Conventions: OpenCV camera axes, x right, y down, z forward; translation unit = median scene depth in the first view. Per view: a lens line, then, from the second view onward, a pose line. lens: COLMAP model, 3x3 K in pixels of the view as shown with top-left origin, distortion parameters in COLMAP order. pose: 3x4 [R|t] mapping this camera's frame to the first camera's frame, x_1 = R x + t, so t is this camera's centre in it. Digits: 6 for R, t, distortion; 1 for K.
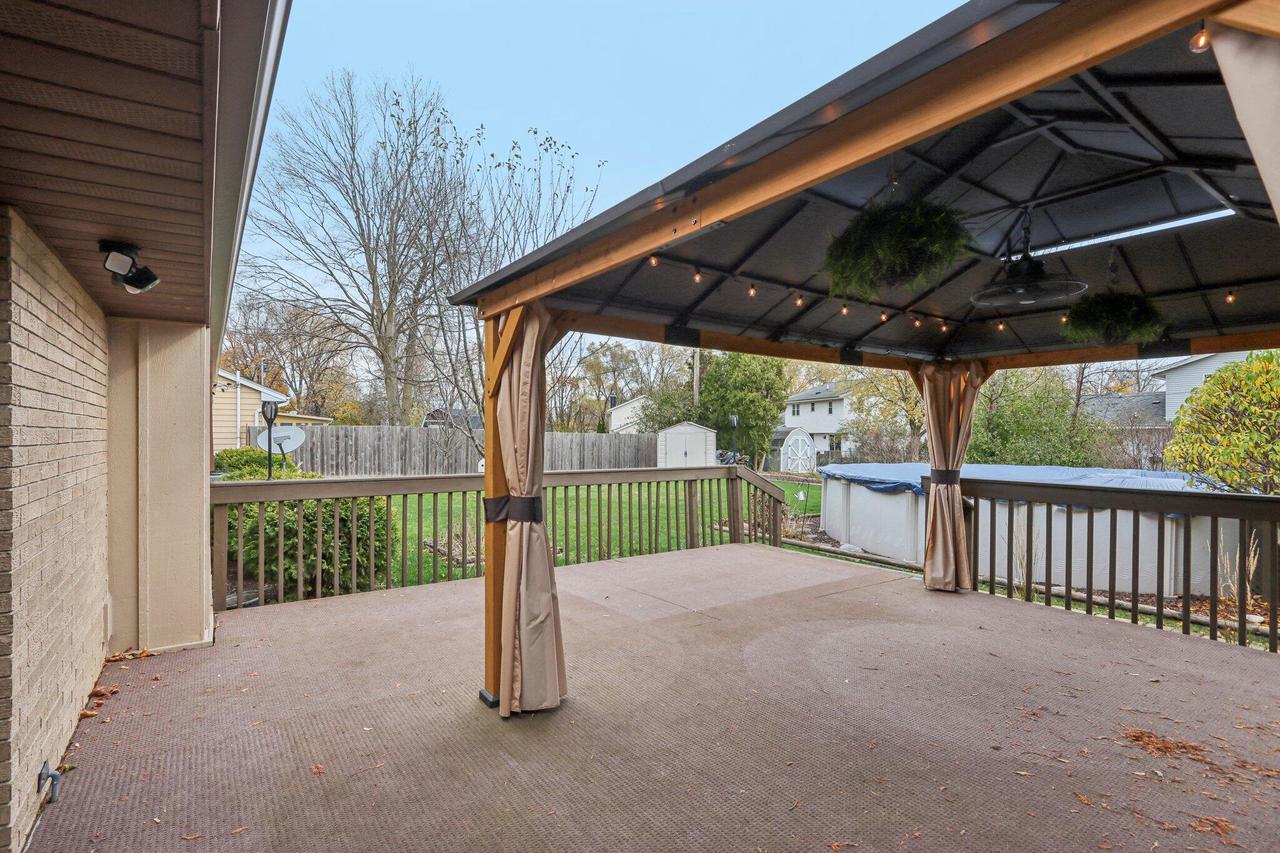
lens RADIAL K [[603.4, 0, 635.3], [0, 603.4, 433.0], [0, 0, 1]] dist [-0.012605, 0.003446]
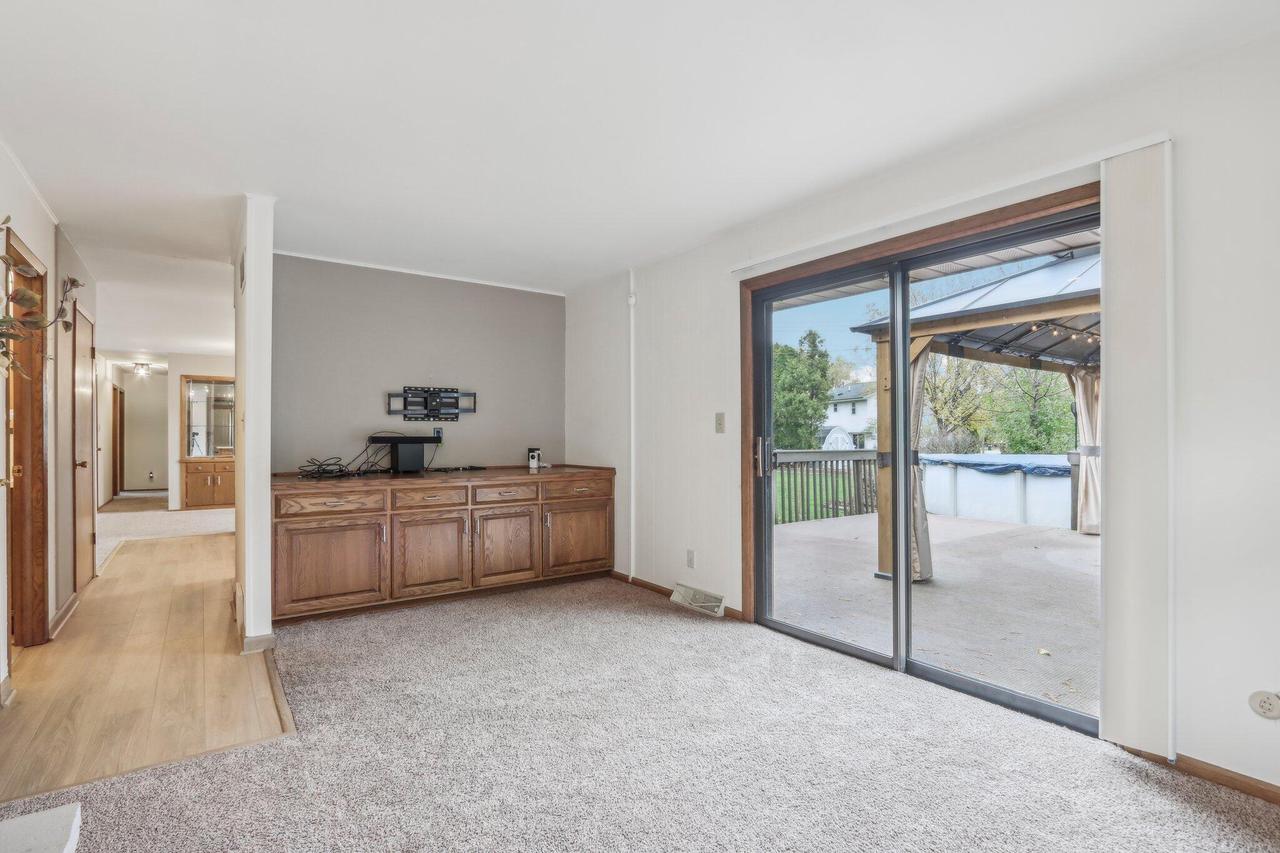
lens RADIAL K [[603.4, 0, 627.5], [0, 603.4, 432.1], [0, 0, 1]] dist [-0.012605, 0.003446]
pose [[0.999966, -0.003319, -0.007551, -0.144239], [0.003279, 0.999981, -0.005255, 0.009115], [0.007568, 0.005230, 0.999958, -0.099902]]
